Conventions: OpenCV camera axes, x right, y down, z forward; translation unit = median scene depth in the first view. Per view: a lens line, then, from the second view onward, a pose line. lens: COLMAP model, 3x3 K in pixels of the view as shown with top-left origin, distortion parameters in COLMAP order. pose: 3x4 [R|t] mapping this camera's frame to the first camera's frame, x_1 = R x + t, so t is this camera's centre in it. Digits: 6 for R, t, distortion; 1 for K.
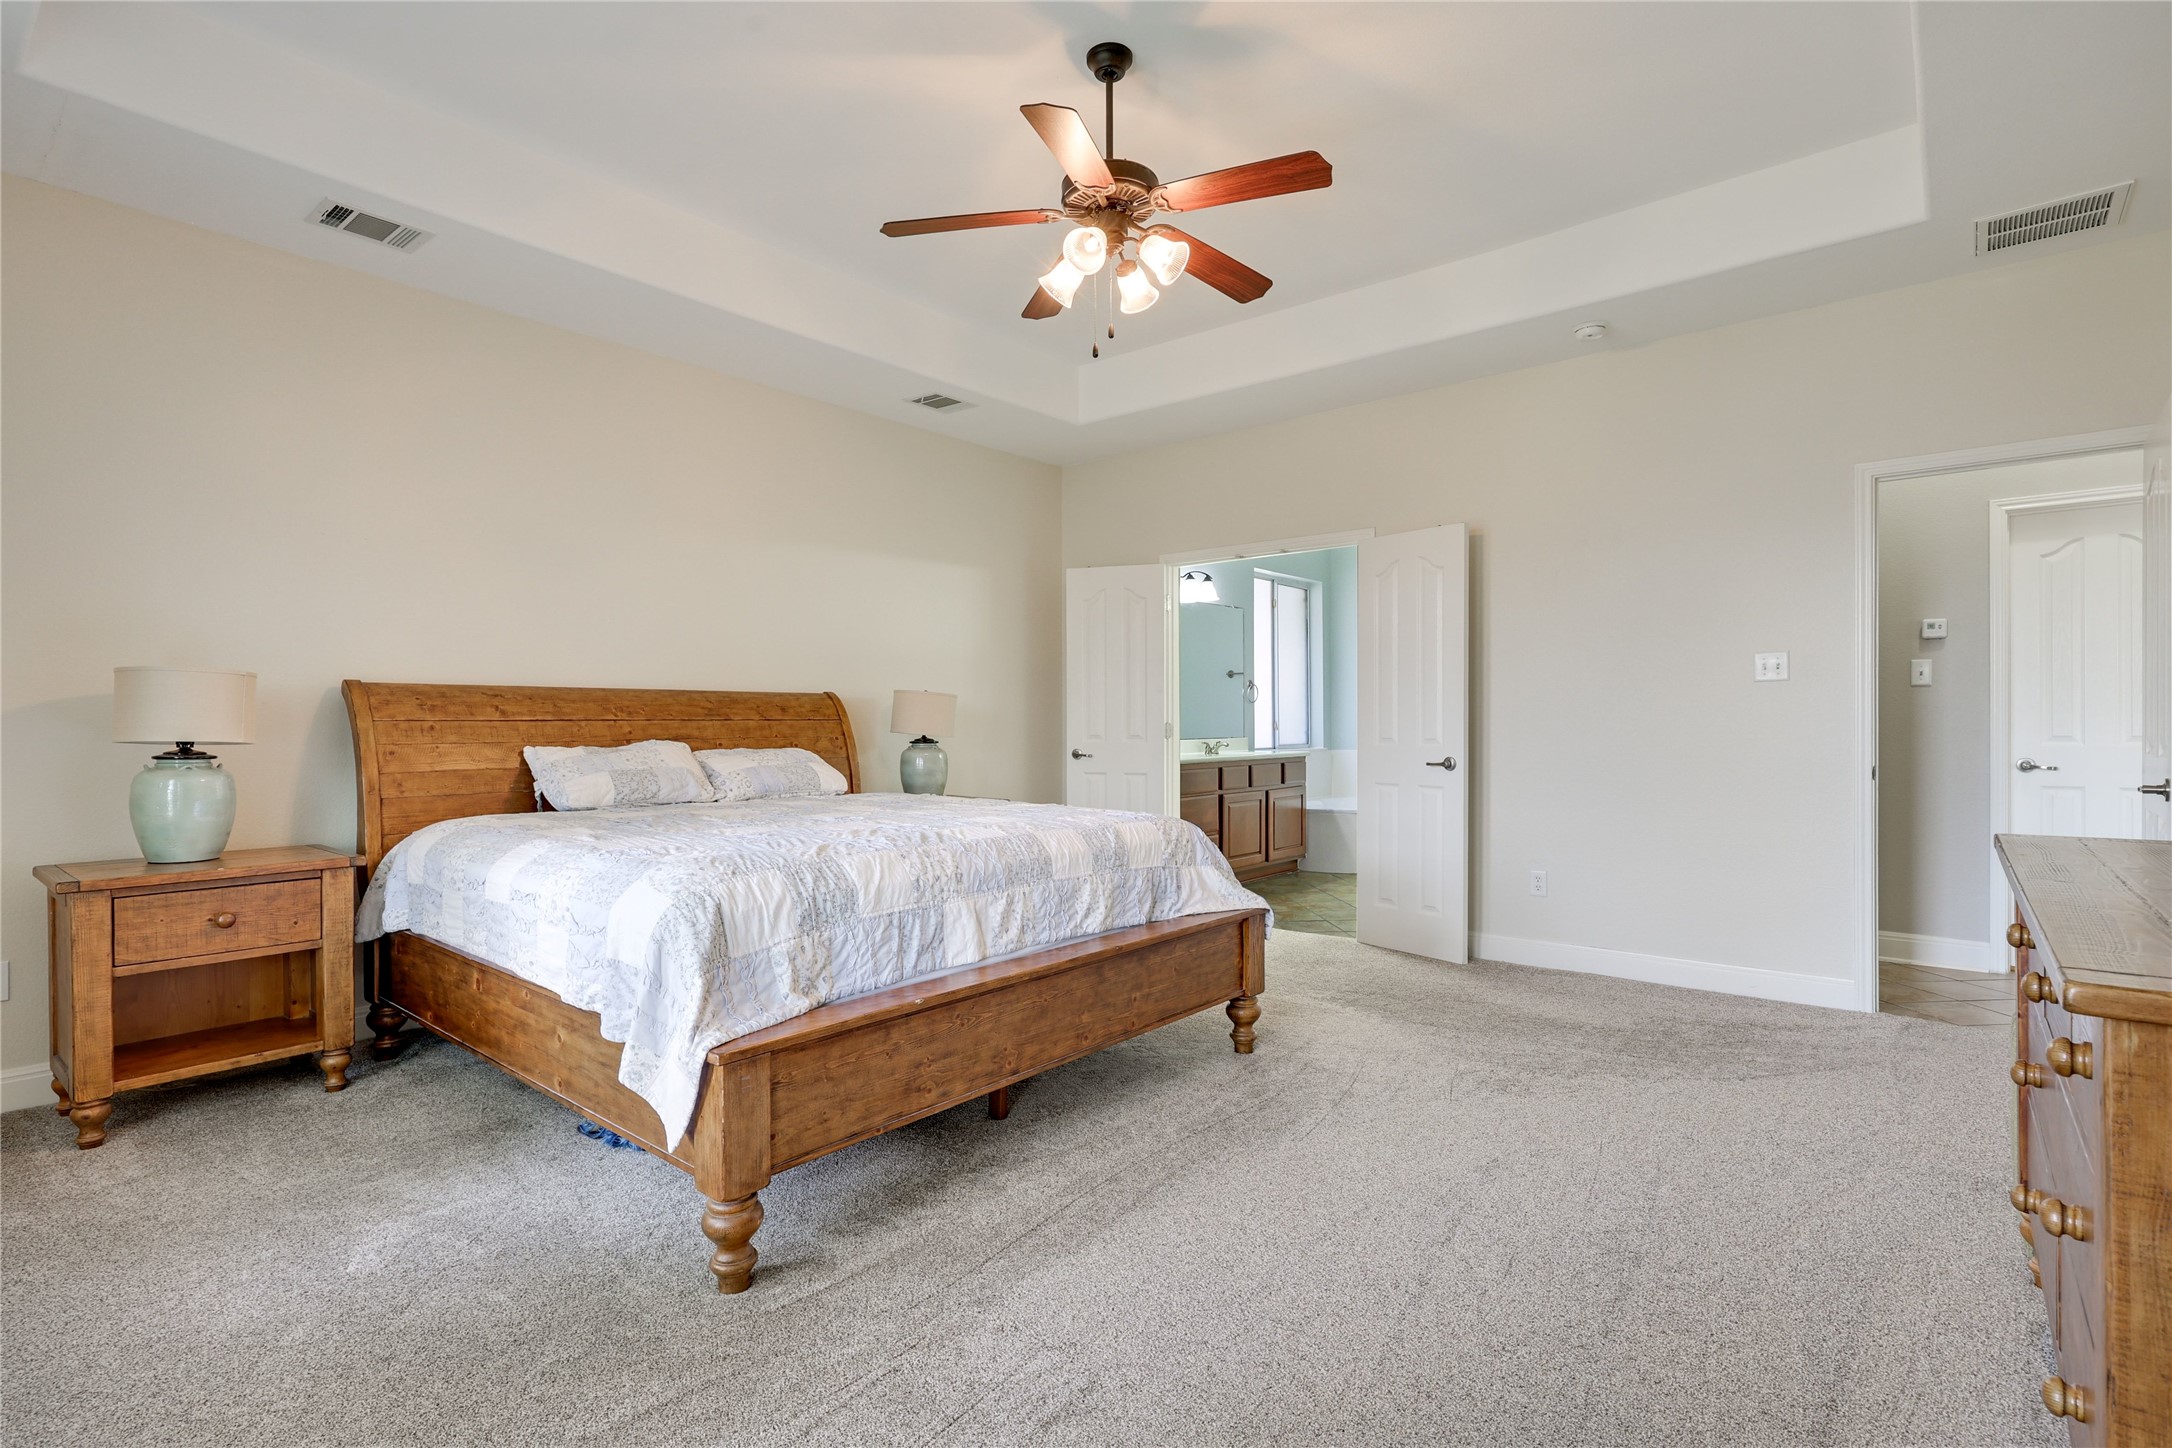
lens RADIAL K [[1013.0, 0, 1085.8], [0, 1013.0, 716.3], [0, 0, 1]] dist [0.000060, -0.000216]
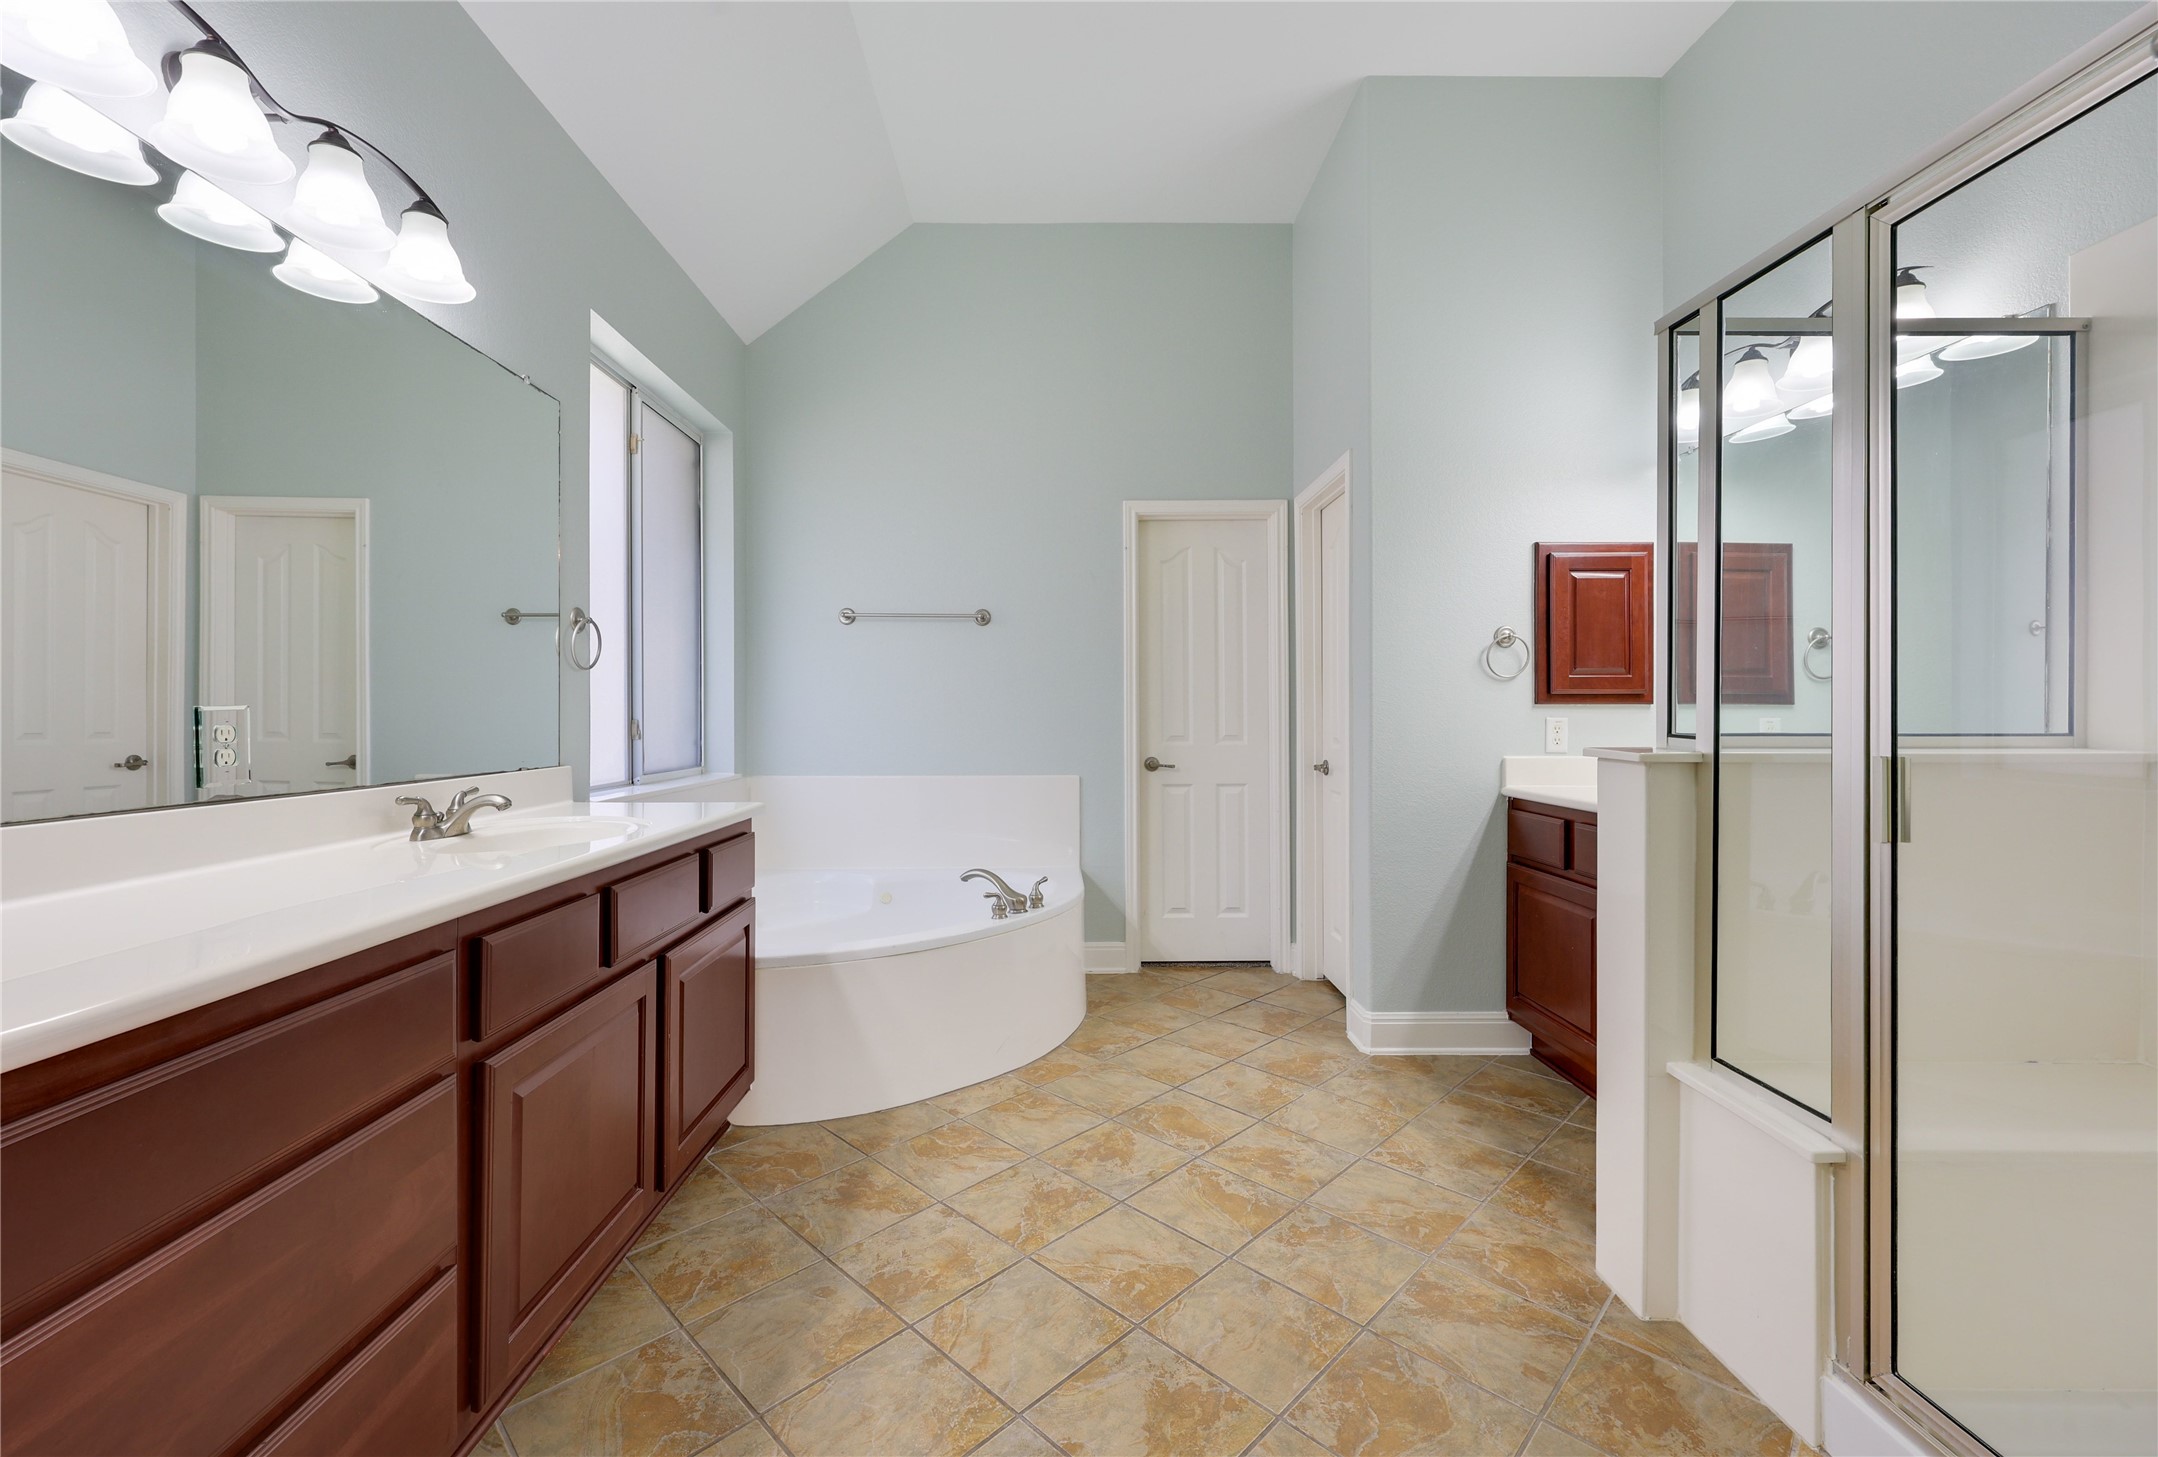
lens RADIAL K [[885.2, 0, 1042.3], [0, 885.2, 739.4], [0, 0, 1]] dist [-0.001840, -0.000180]
pose [[0.773582, -0.004875, 0.633677, 0.107609], [-0.014787, 0.999559, 0.025742, 0.001569], [-0.633524, -0.029283, 0.773169, 0.775630]]
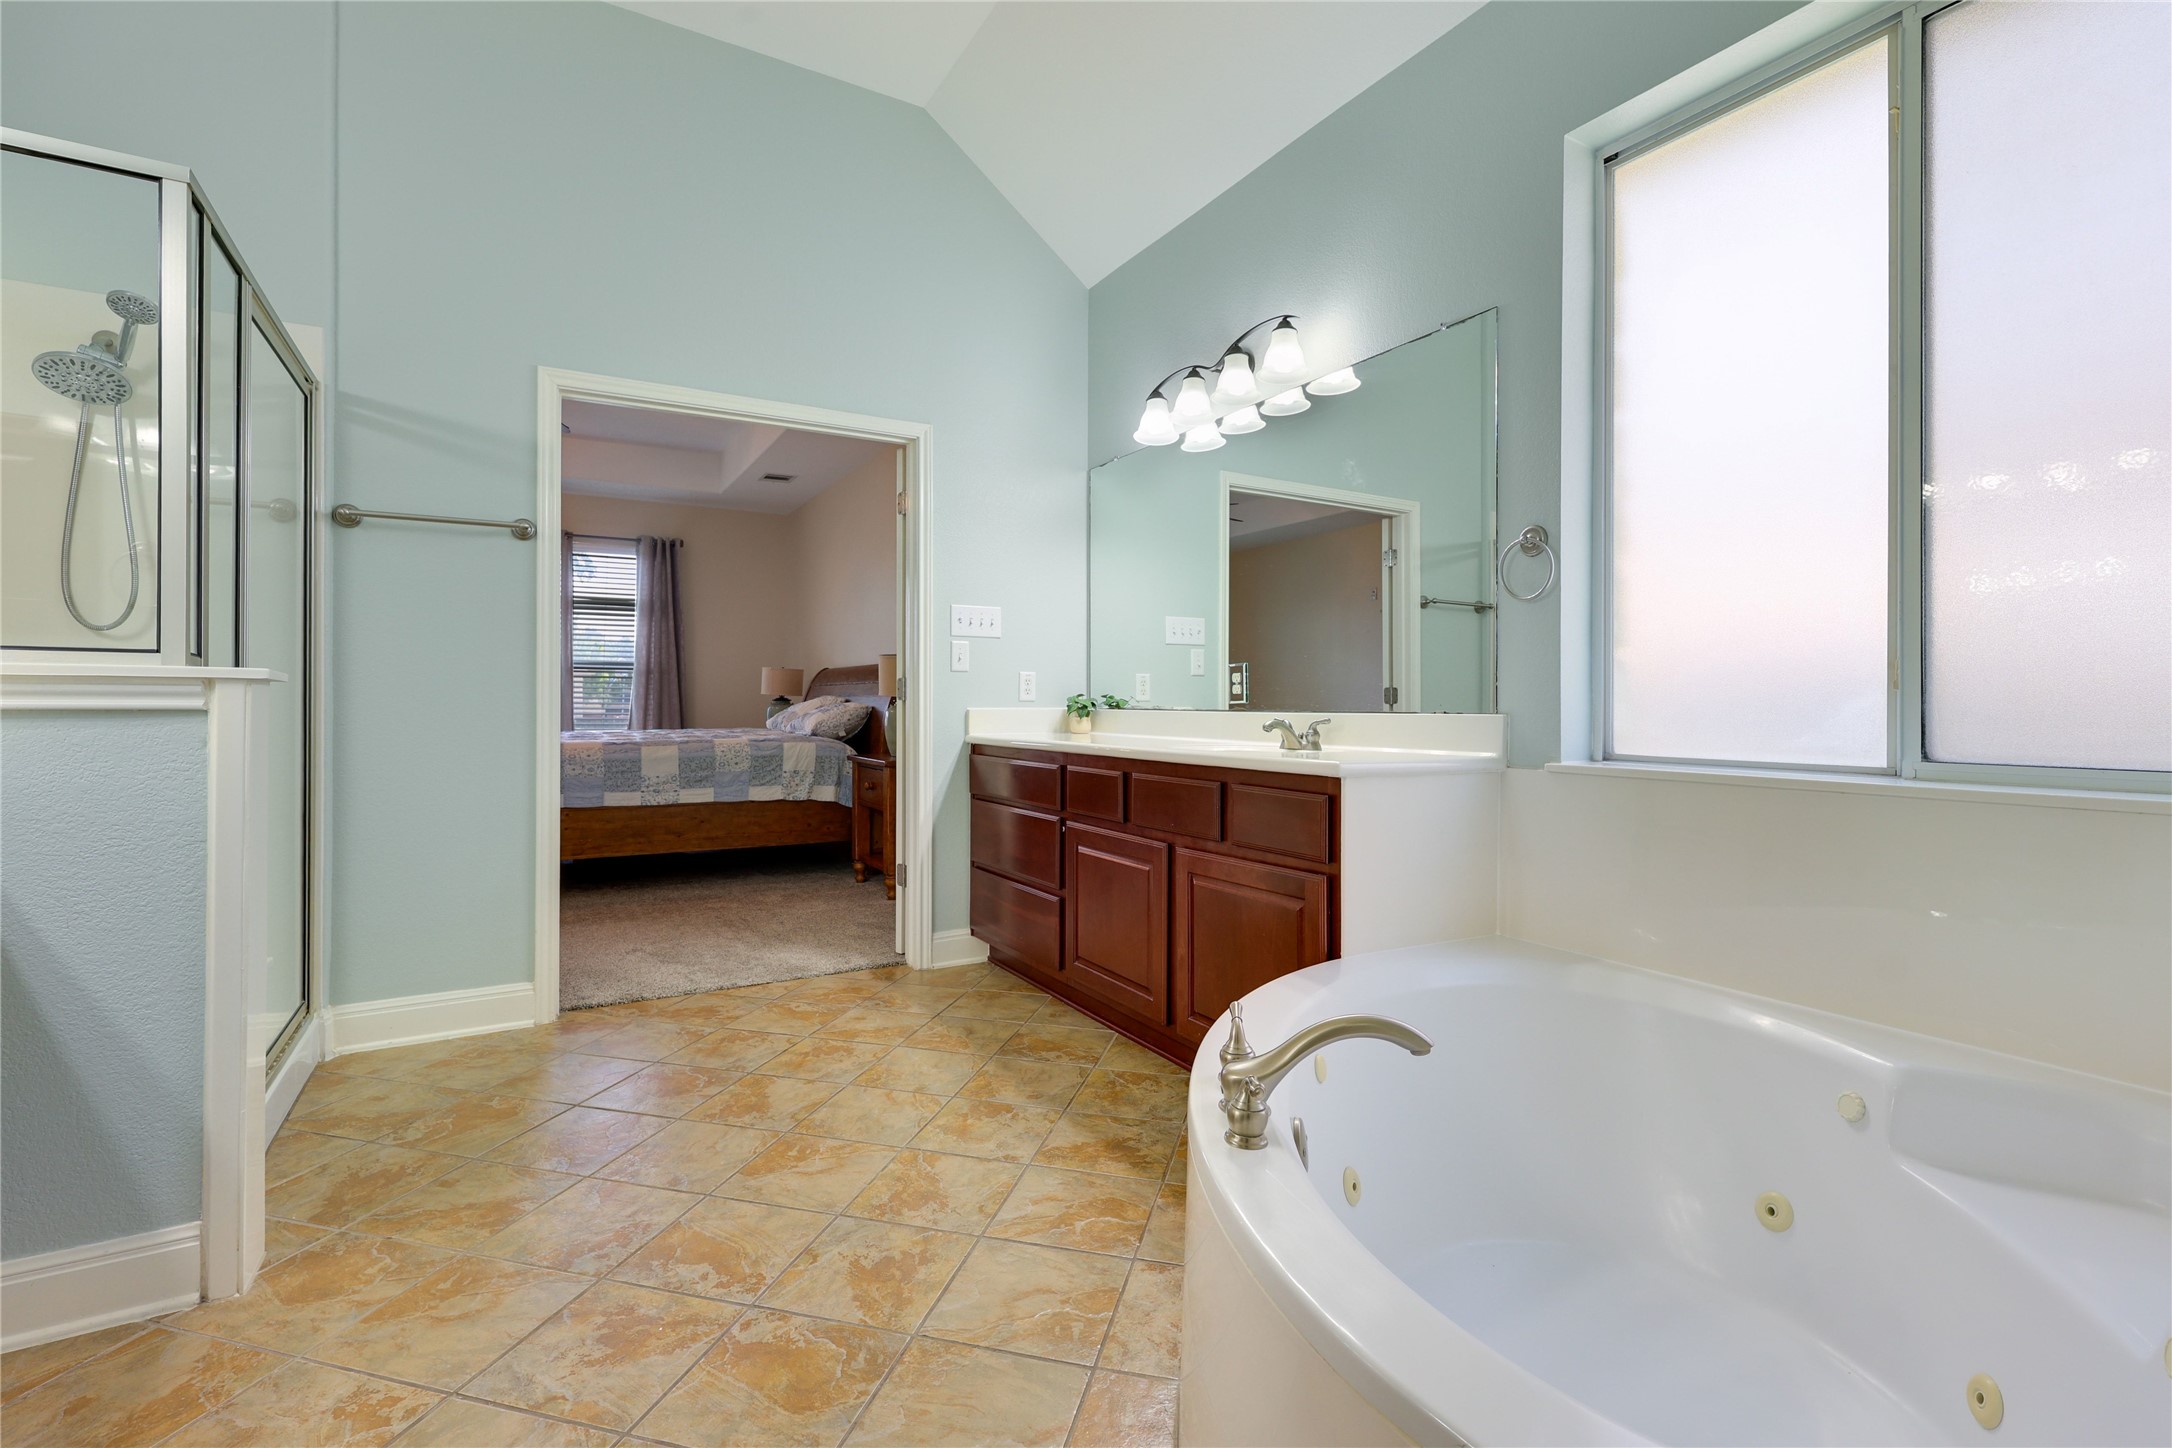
lens RADIAL K [[950.7, 0, 1084.2], [0, 950.7, 707.8], [0, 0, 1]] dist [0.001700, 0.000540]
pose [[-0.323896, 0.015119, -0.945972, 0.590413], [0.007058, 0.999883, 0.013563, 0.017502], [0.946066, -0.002284, -0.323965, 1.173867]]
